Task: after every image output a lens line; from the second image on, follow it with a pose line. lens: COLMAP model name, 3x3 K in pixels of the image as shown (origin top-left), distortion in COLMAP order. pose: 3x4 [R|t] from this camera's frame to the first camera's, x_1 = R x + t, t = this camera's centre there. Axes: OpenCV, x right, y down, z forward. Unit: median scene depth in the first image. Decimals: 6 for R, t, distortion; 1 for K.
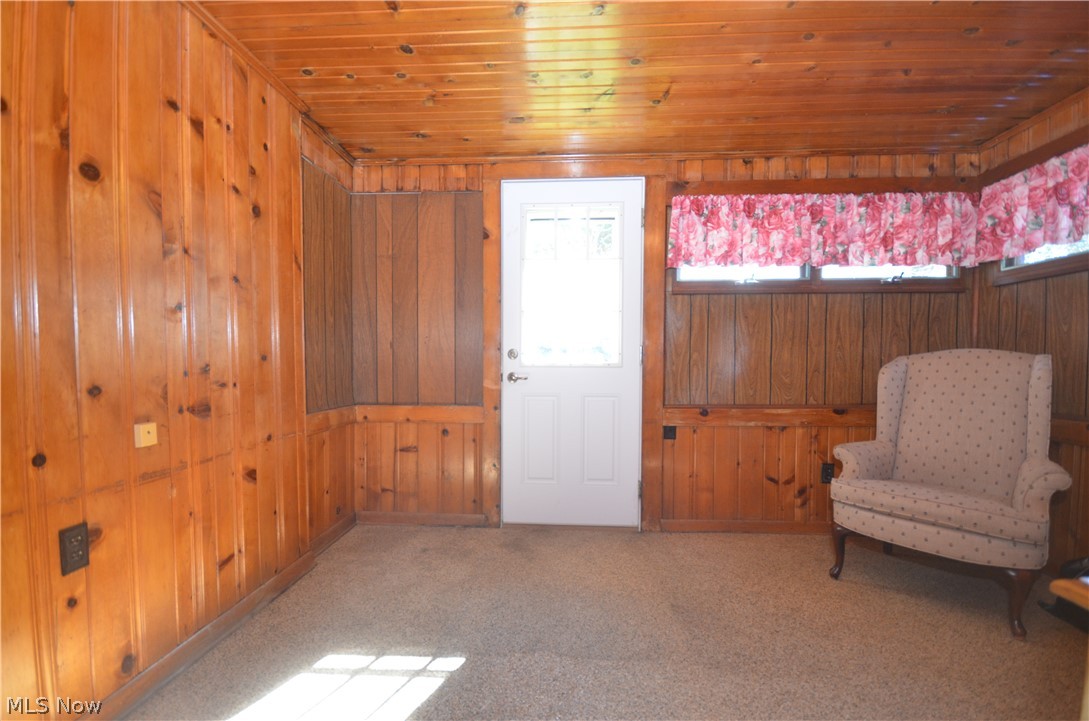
lens RADIAL K [[472.4, 0, 541.1], [0, 472.4, 379.6], [0, 0, 1]] dist [0.004532, -0.008803]
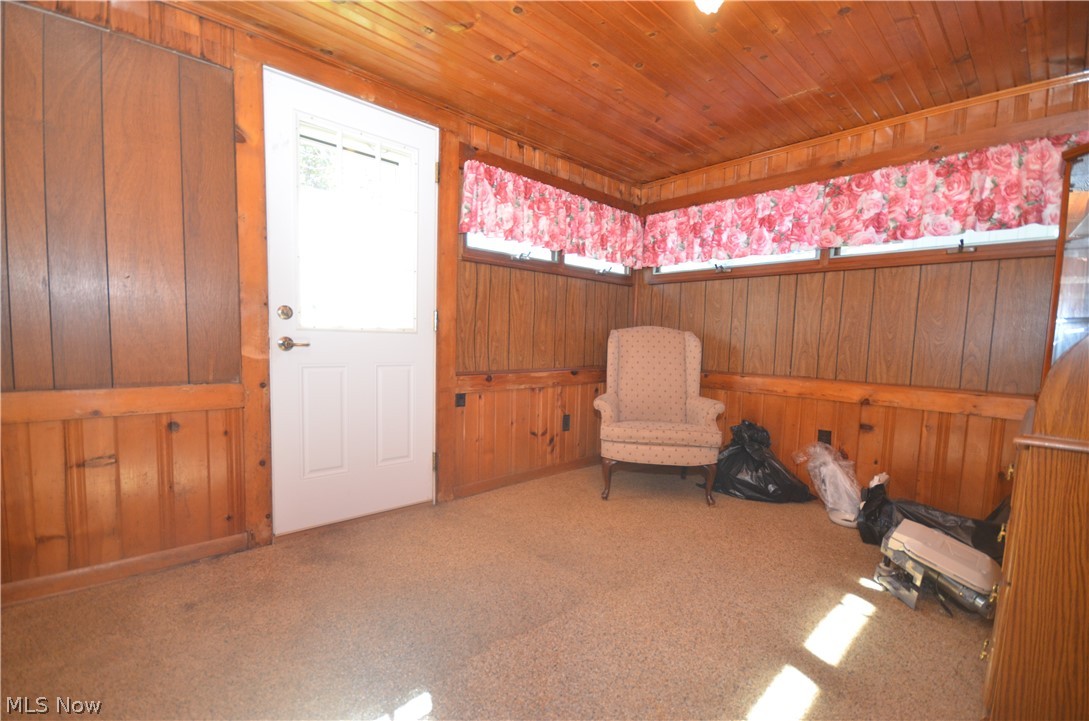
lens RADIAL K [[472.4, 0, 541.1], [0, 472.4, 379.6], [0, 0, 1]] dist [0.004532, -0.008803]
pose [[0.691050, -0.045741, 0.721358, -0.342070], [0.000751, 0.998041, 0.062567, 0.006935], [-0.722807, -0.042695, 0.689730, 0.196618]]
